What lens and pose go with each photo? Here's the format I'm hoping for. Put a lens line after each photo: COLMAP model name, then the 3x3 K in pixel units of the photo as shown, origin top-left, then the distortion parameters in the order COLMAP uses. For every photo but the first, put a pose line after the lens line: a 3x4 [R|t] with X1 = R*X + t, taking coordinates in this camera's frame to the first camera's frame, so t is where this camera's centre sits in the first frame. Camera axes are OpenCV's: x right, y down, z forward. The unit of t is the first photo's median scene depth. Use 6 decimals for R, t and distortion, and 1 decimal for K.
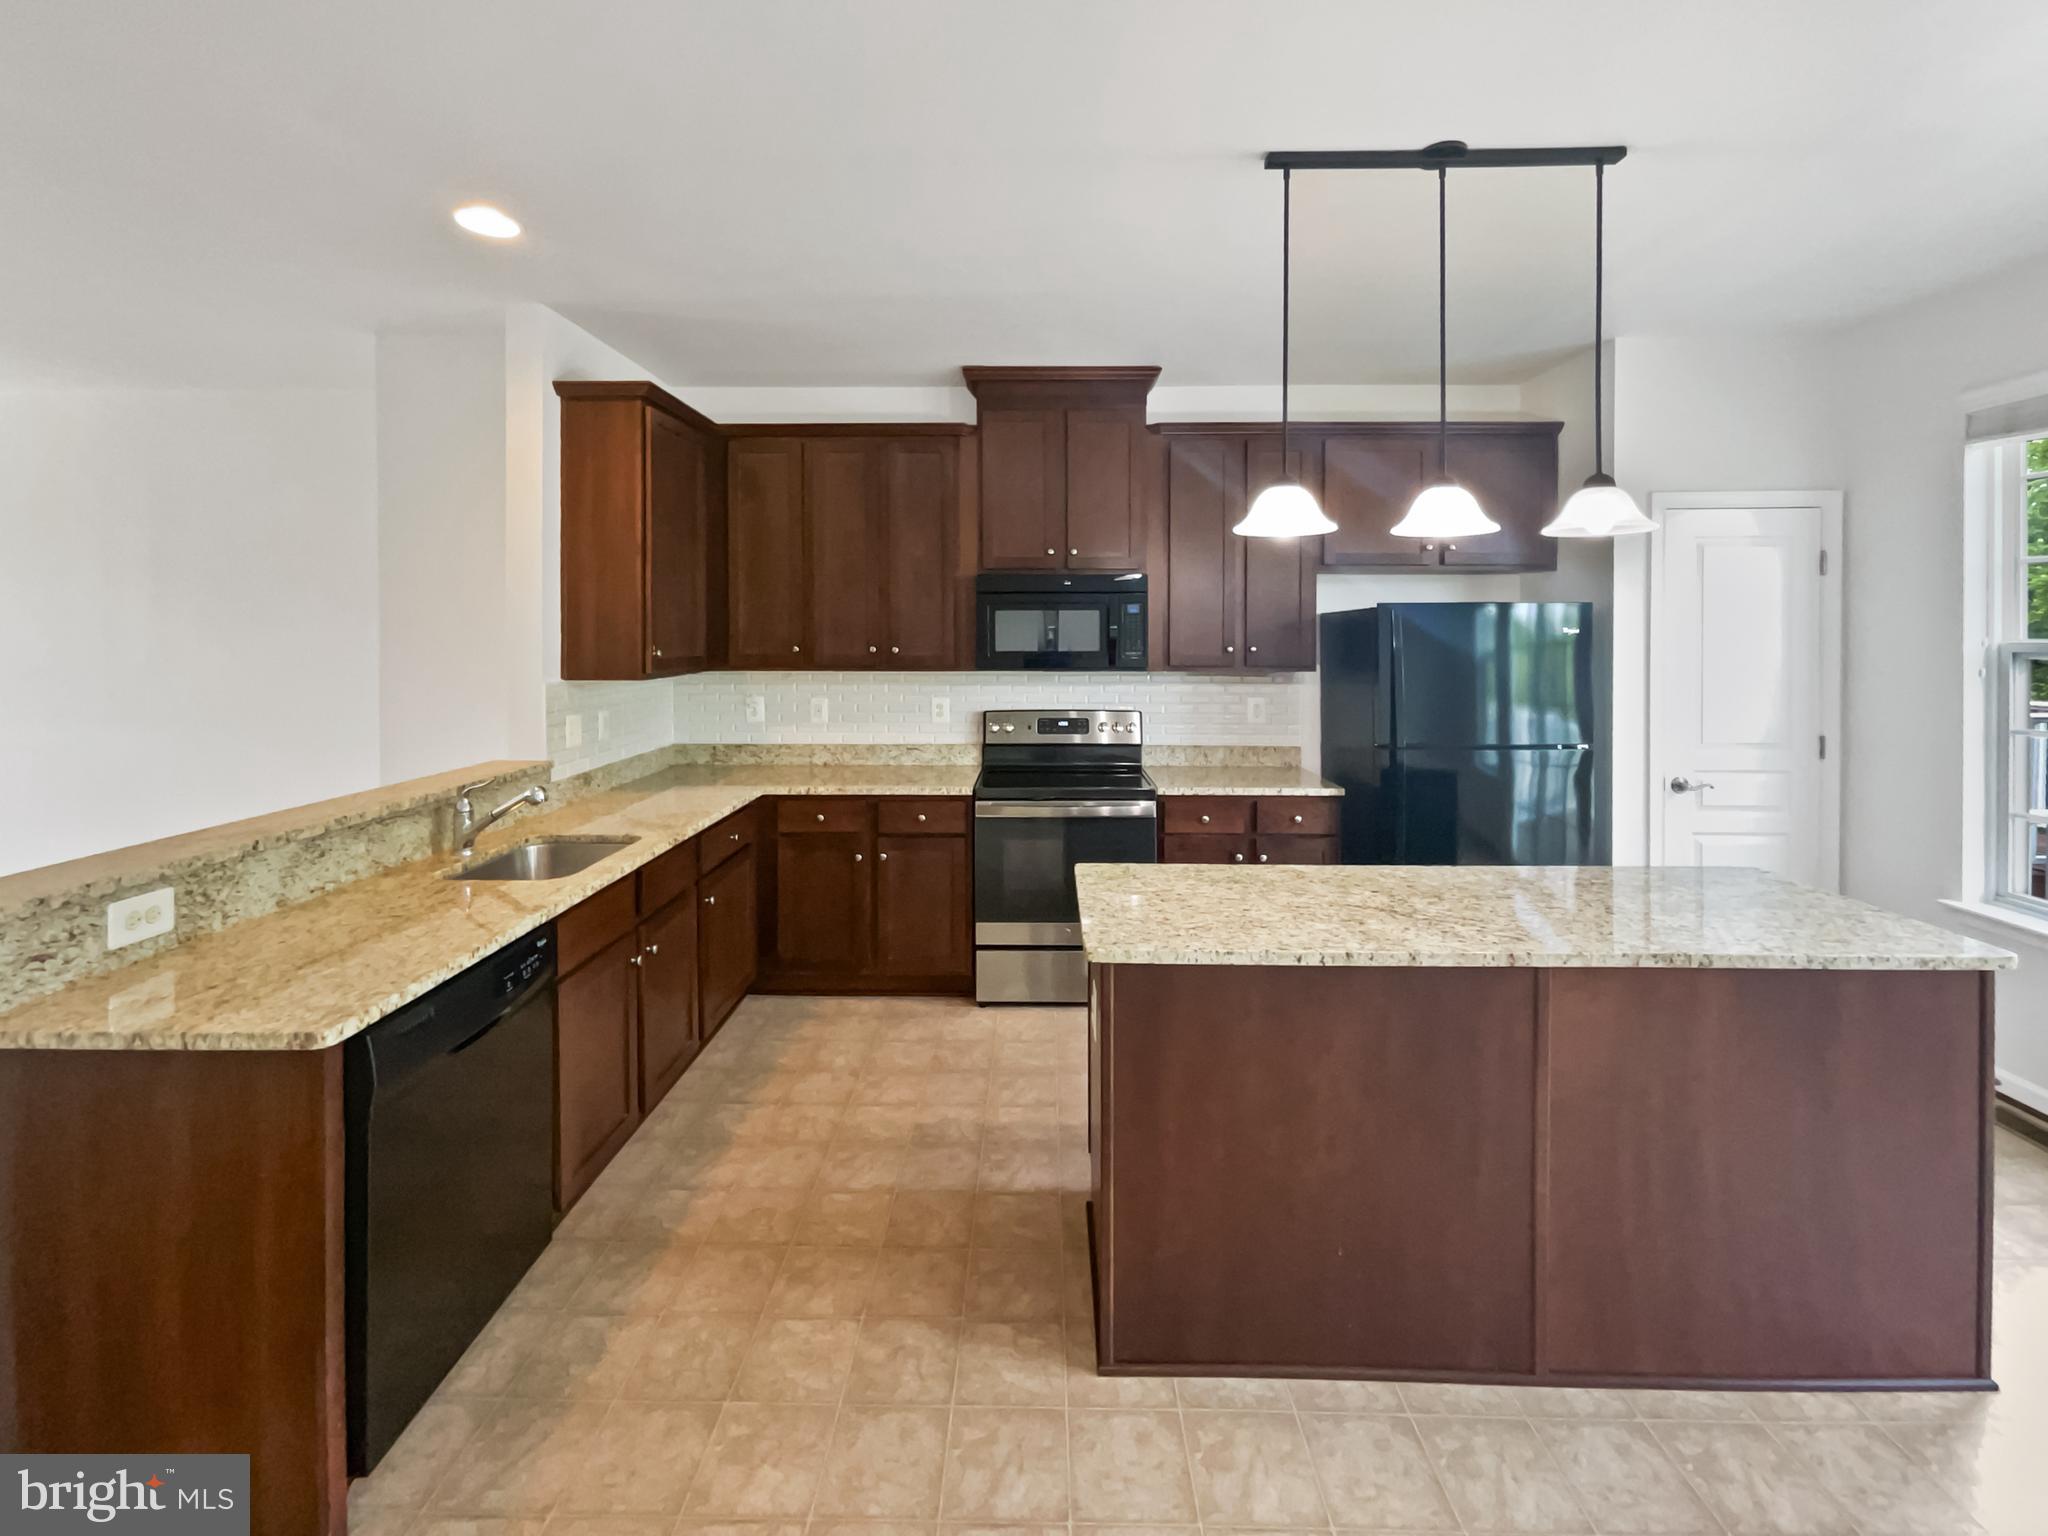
lens RADIAL K [[844.0, 0, 1100.5], [0, 844.0, 640.7], [0, 0, 1]] dist [0.000675, 0.000280]
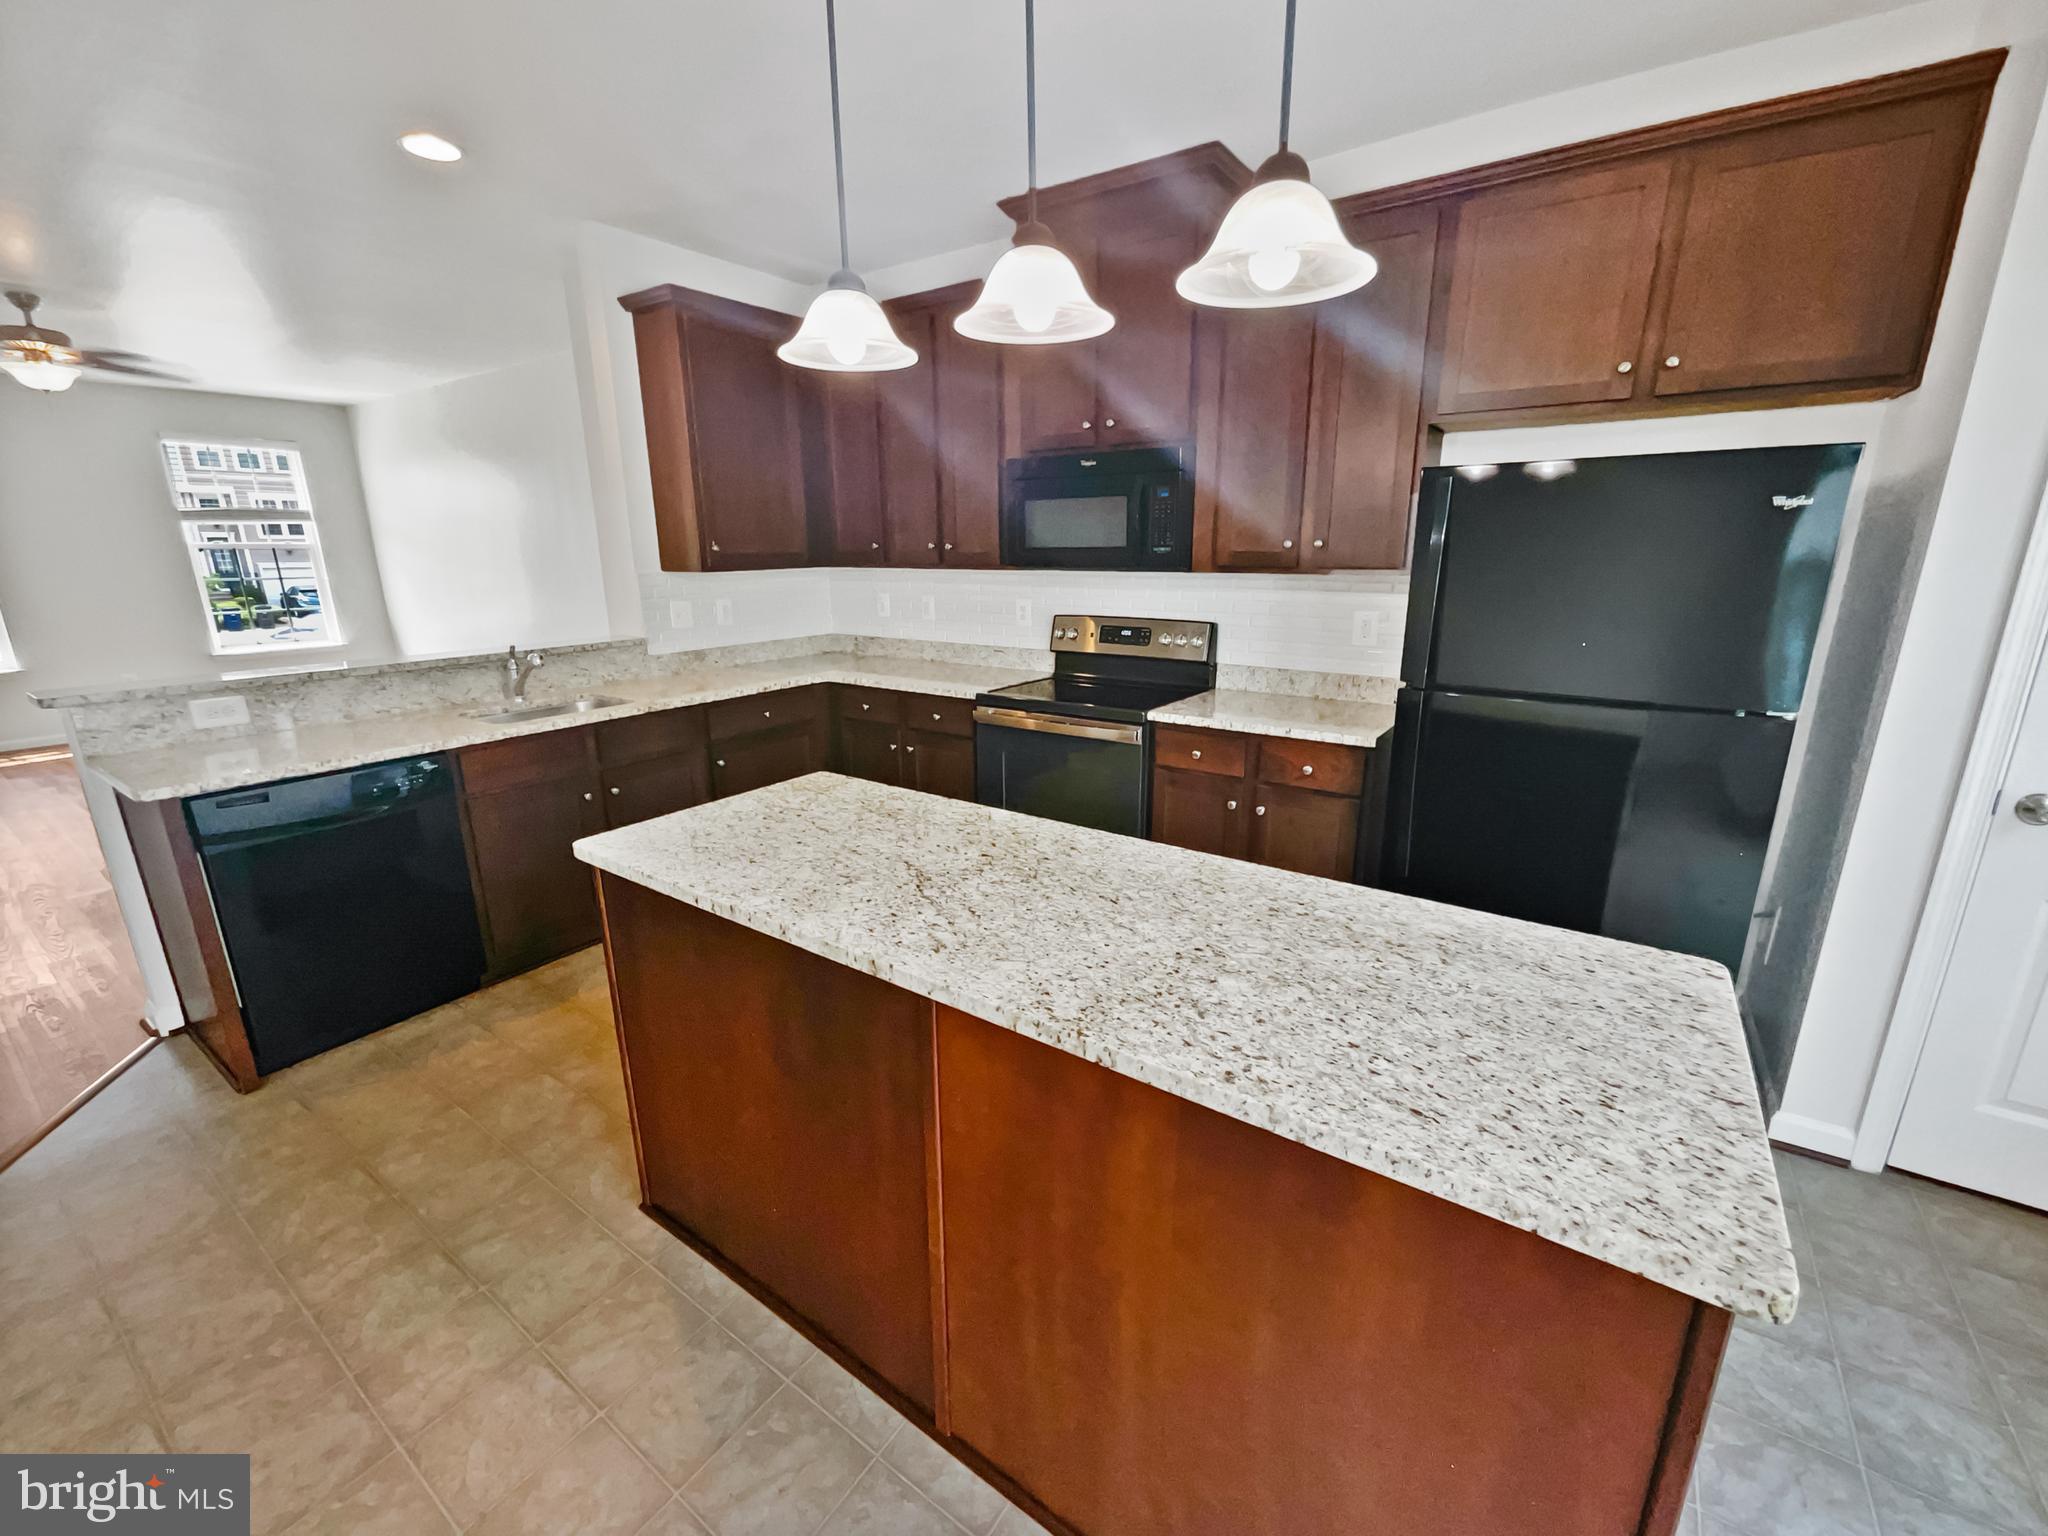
lens RADIAL K [[844.0, 0, 1026.0], [0, 844.0, 767.2], [0, 0, 1]] dist [0.000675, 0.000280]
pose [[0.827291, 0.138747, -0.544371, 0.448215], [0.003535, 0.967716, 0.252019, 0.013713], [0.561763, -0.210418, 0.800092, 0.246181]]
